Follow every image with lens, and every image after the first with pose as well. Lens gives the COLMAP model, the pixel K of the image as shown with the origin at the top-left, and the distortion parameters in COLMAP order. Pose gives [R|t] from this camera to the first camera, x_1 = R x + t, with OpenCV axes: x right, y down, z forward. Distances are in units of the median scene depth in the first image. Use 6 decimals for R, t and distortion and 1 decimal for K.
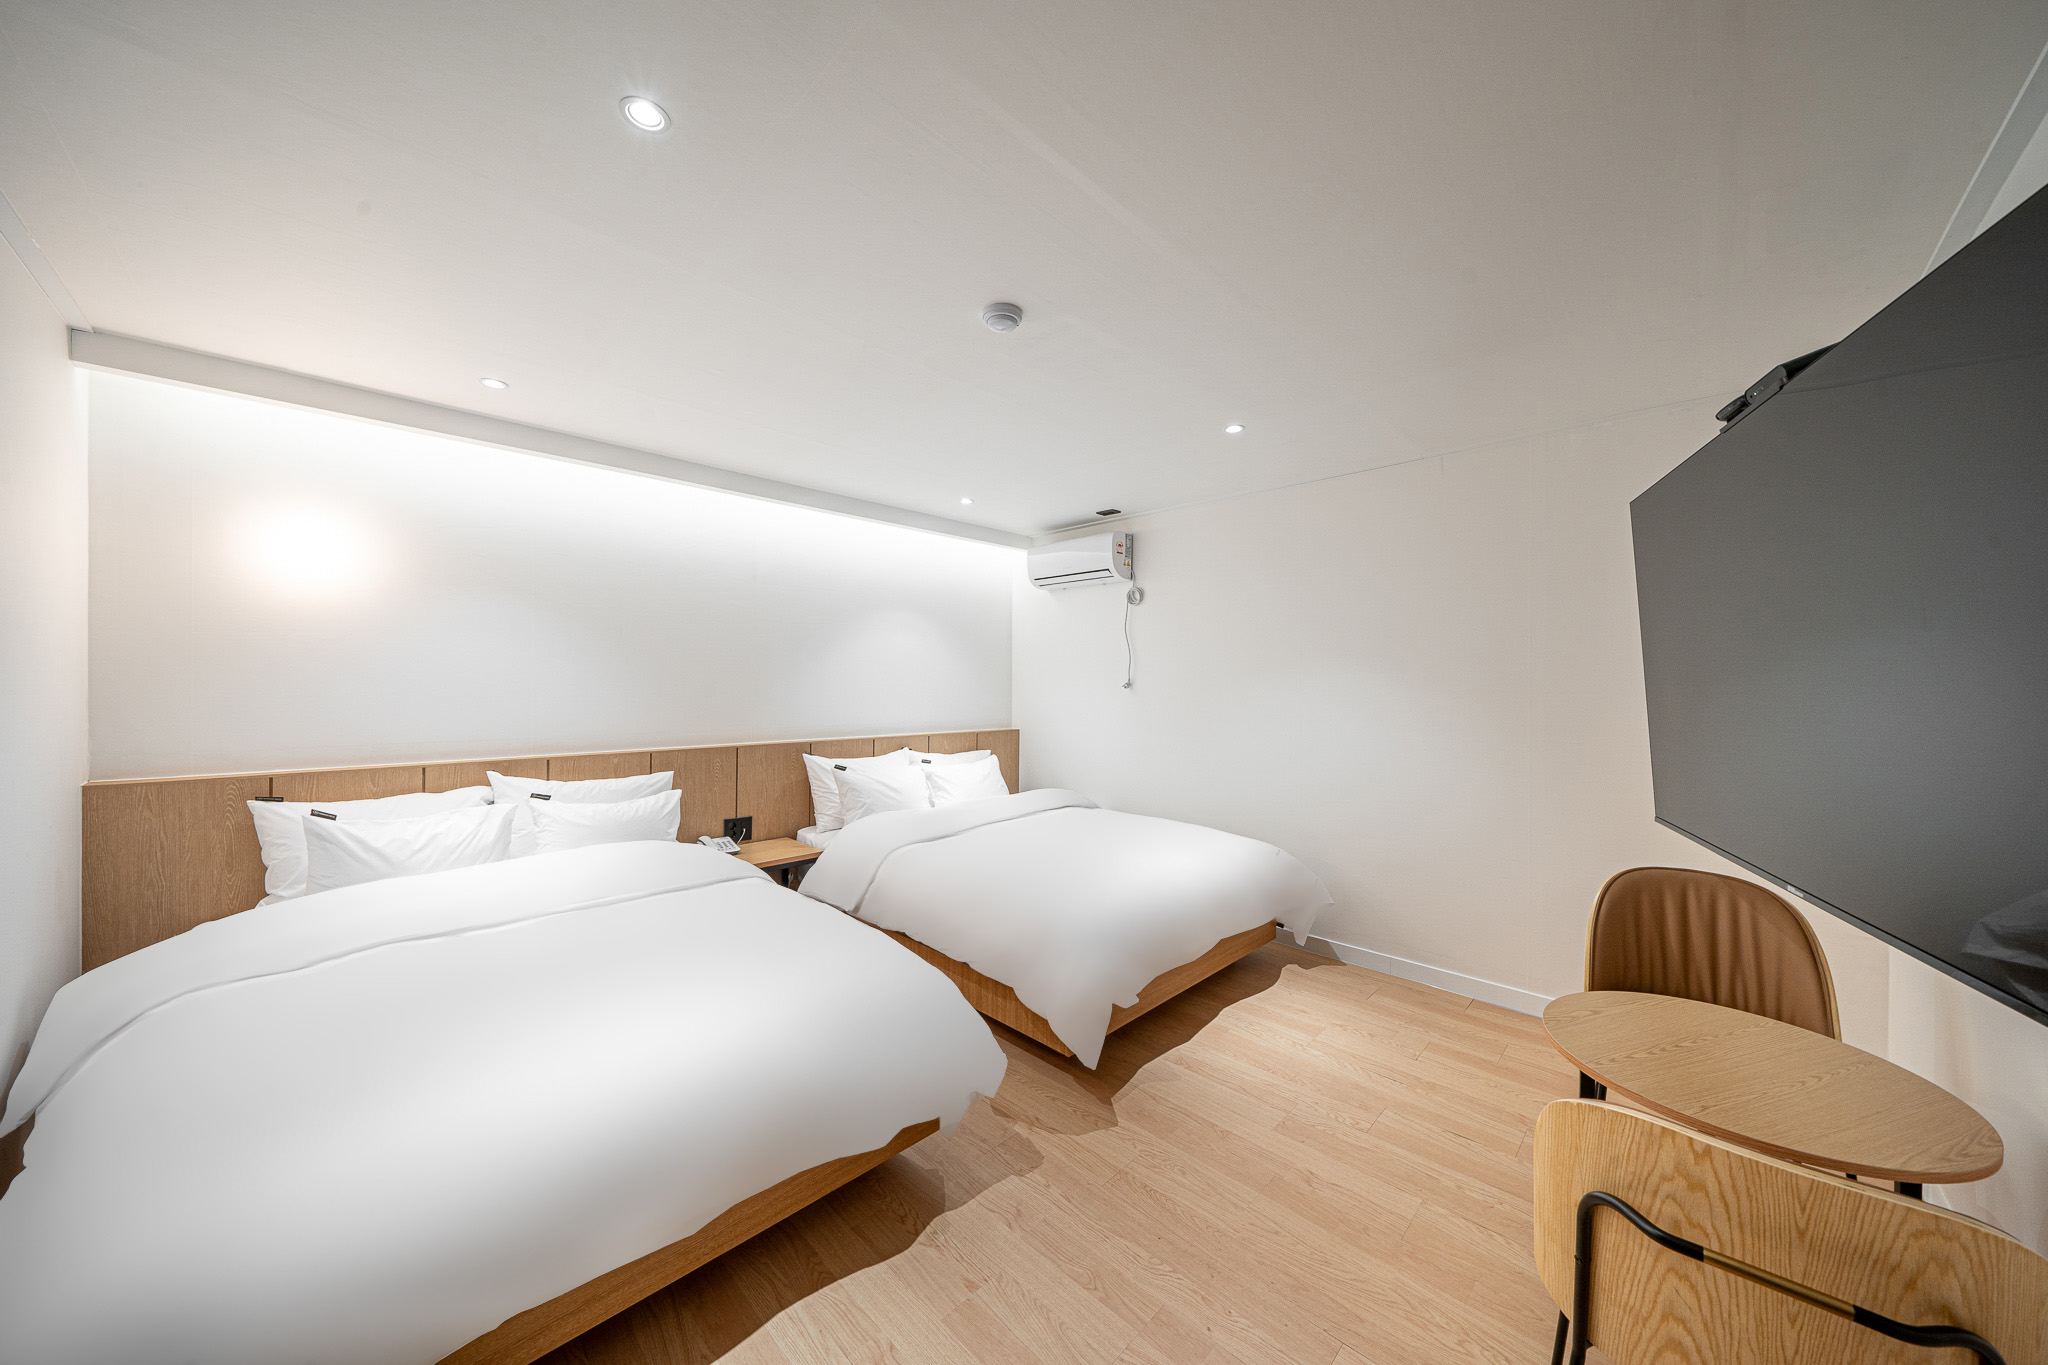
lens RADIAL K [[702.4, 0, 1020.1], [0, 702.4, 688.6], [0, 0, 1]] dist [-0.001281, -0.000042]
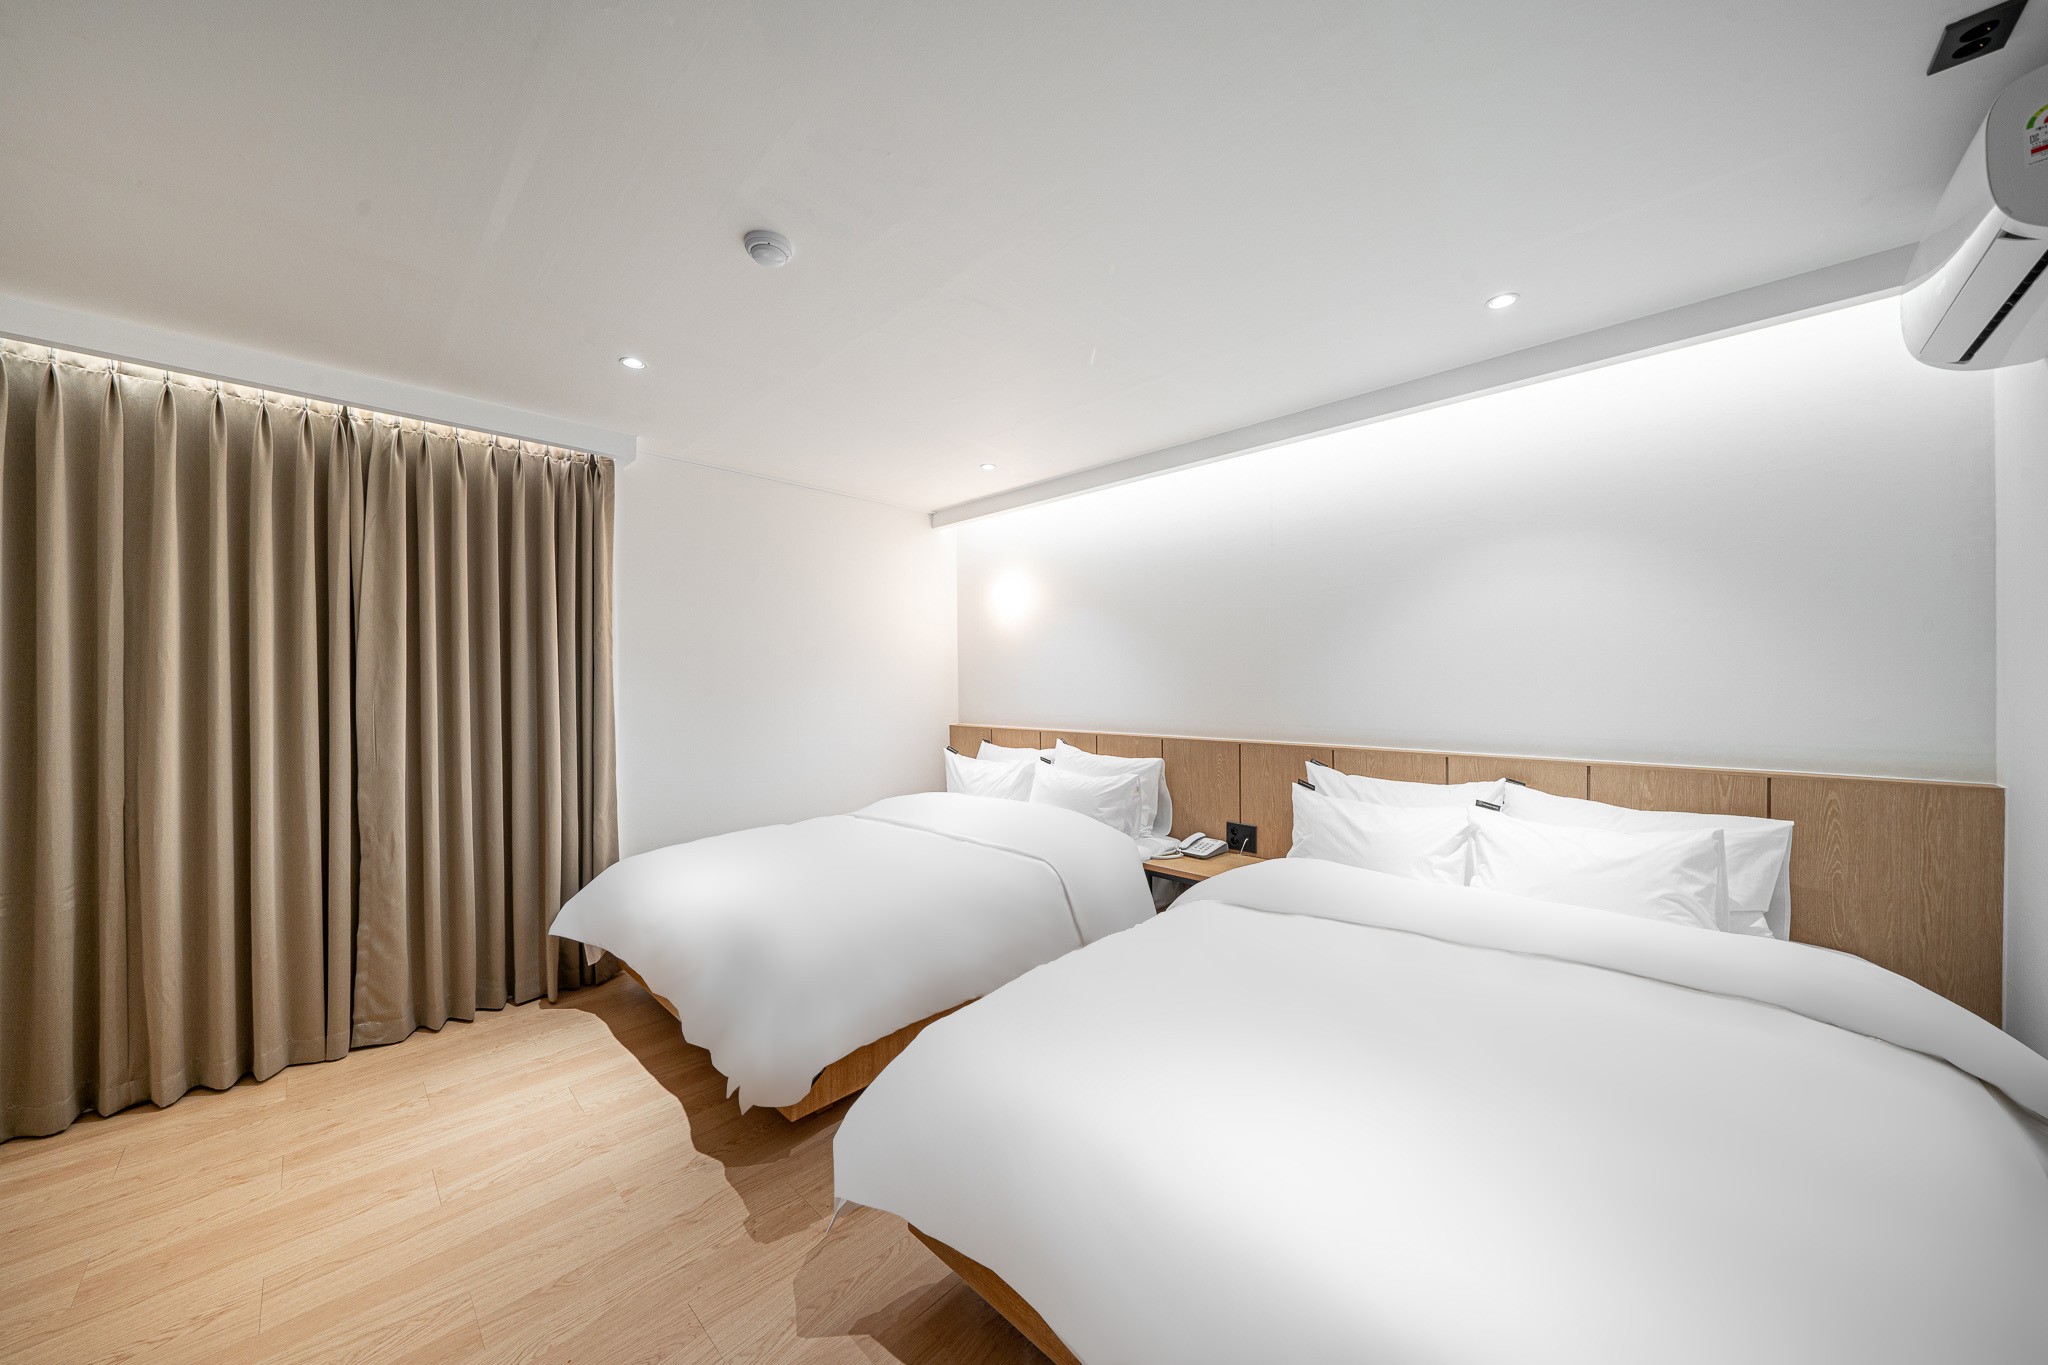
lens RADIAL K [[702.4, 0, 1020.1], [0, 702.4, 688.6], [0, 0, 1]] dist [-0.001281, -0.000042]
pose [[-0.003514, 0.002615, -0.999990, 0.482999], [-0.001735, 0.999995, 0.002621, 0.013693], [0.999992, 0.001744, -0.003509, 0.743113]]
